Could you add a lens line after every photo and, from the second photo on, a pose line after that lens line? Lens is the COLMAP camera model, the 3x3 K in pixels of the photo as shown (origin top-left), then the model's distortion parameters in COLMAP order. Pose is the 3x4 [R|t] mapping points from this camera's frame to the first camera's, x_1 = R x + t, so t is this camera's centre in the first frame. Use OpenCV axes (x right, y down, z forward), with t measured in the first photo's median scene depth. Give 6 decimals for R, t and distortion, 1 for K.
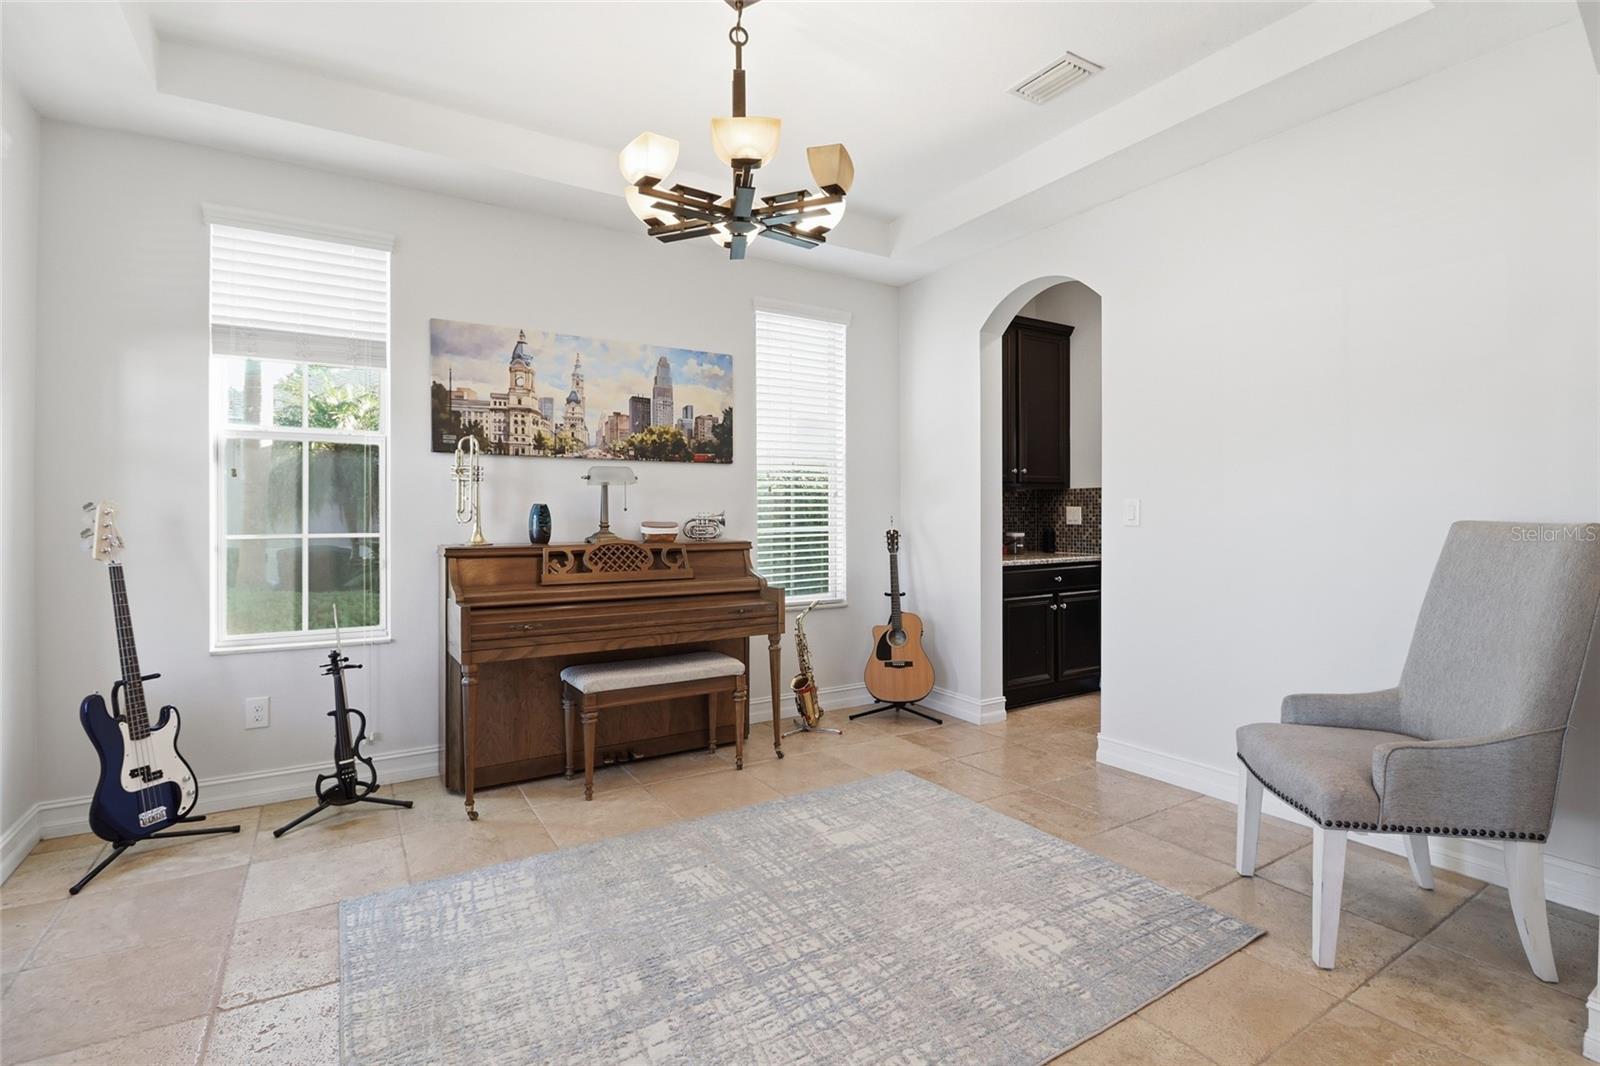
lens RADIAL K [[748.5, 0, 806.1], [0, 748.5, 516.1], [0, 0, 1]] dist [-0.005319, -0.009143]
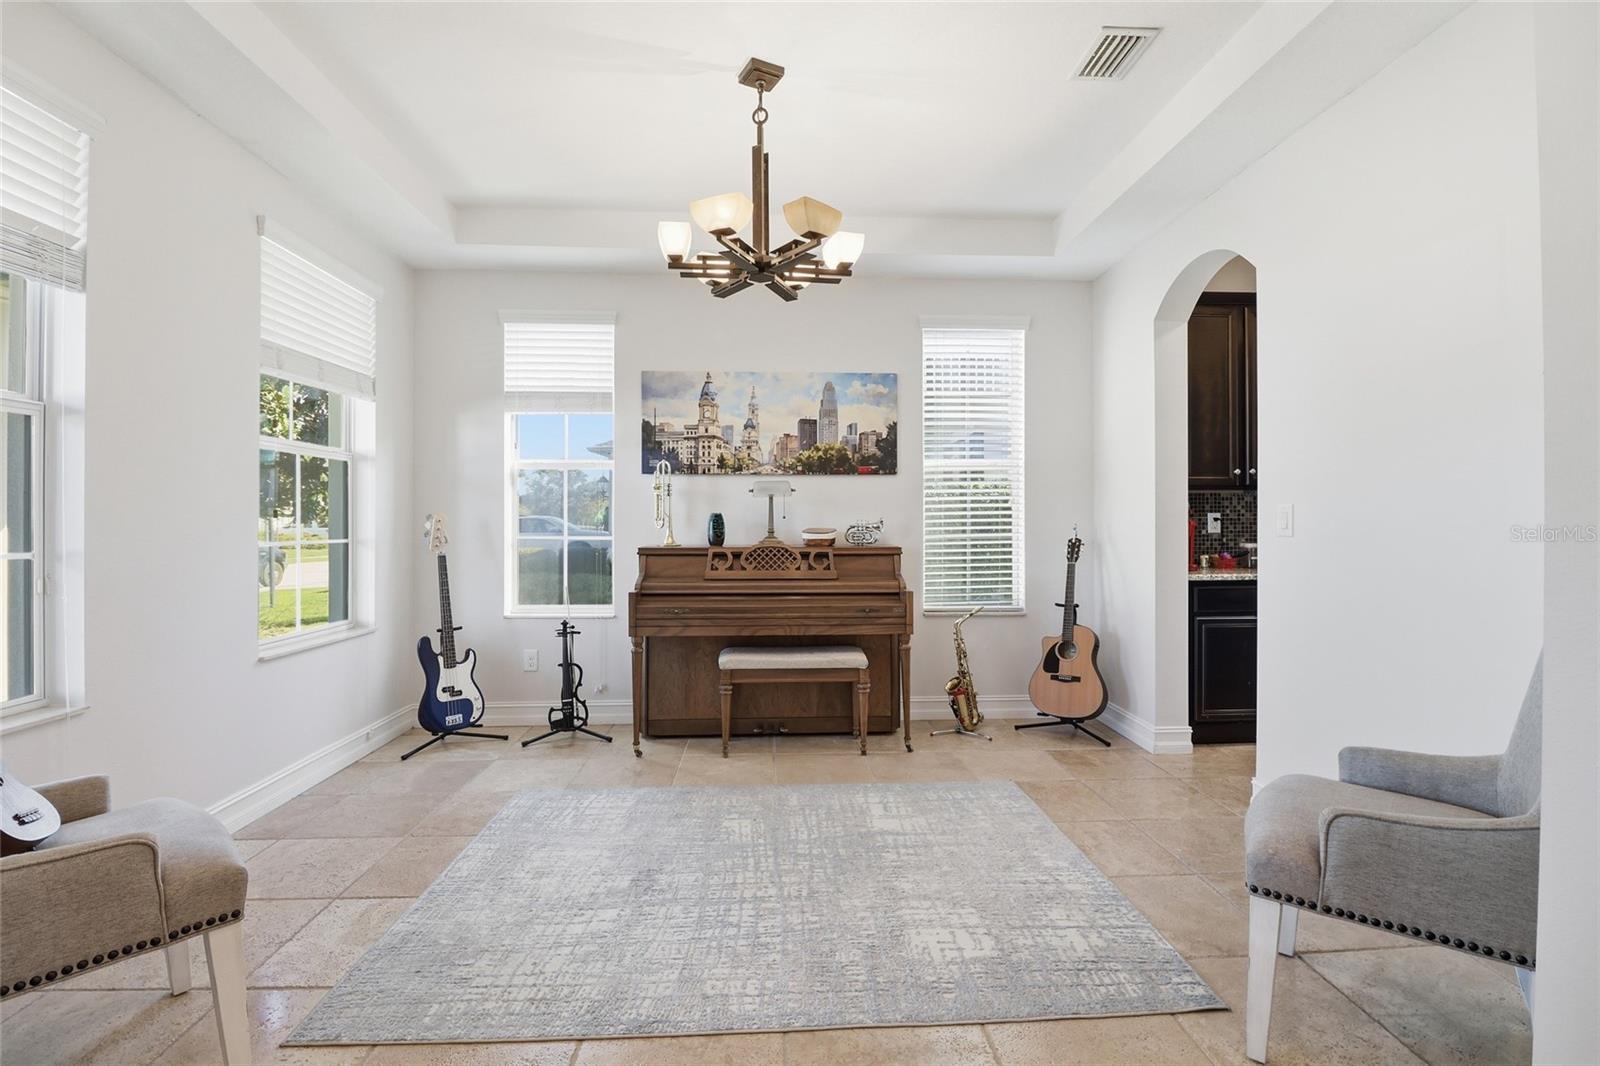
lens RADIAL K [[748.5, 0, 819.6], [0, 748.5, 521.5], [0, 0, 1]] dist [-0.005319, -0.009143]
pose [[0.875212, 0.000818, -0.483739, 0.436022], [-0.001387, 0.999999, -0.000818, -0.002319], [0.483737, 0.001387, 0.875212, 0.011584]]
